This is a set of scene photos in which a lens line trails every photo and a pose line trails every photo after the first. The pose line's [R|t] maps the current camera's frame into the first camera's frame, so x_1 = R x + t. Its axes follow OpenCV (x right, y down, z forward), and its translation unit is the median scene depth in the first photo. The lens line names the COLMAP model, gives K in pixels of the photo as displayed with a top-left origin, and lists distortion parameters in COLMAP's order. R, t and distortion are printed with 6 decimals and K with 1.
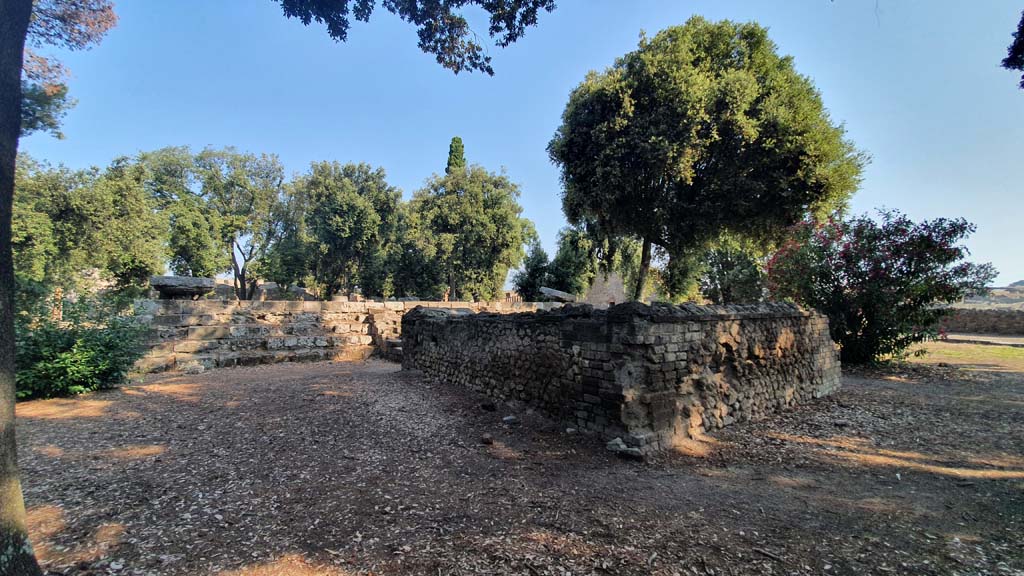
lens RADIAL K [[412.6, 0, 507.7], [0, 412.6, 290.9], [0, 0, 1]] dist [-0.008585, -0.004314]
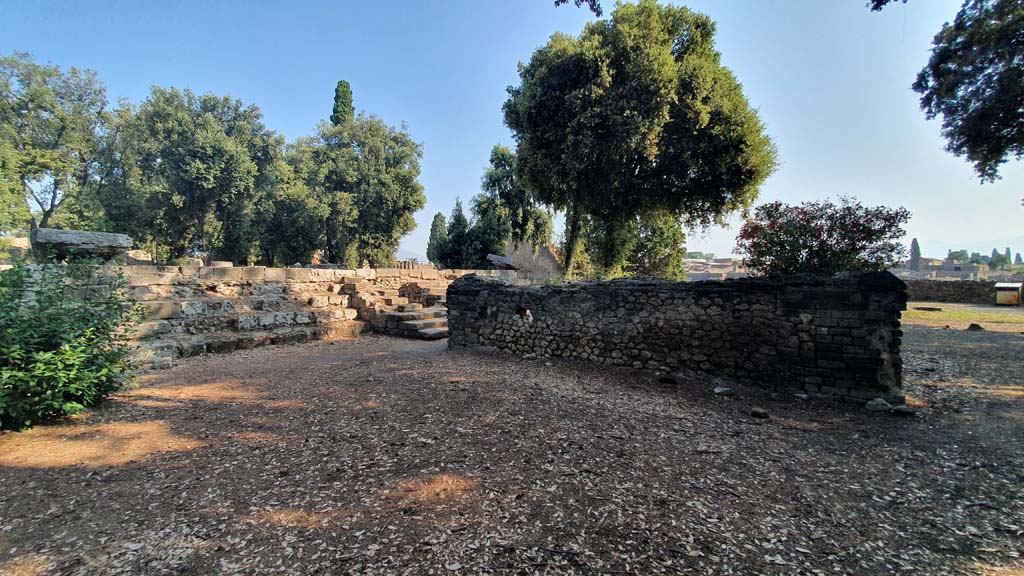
lens RADIAL K [[412.6, 0, 517.2], [0, 412.6, 291.3], [0, 0, 1]] dist [-0.008585, -0.004314]
pose [[0.944966, -0.011347, 0.326971, -0.246809], [-0.014400, 0.996987, 0.076214, 0.003002], [-0.326851, -0.076728, 0.941956, 0.083148]]
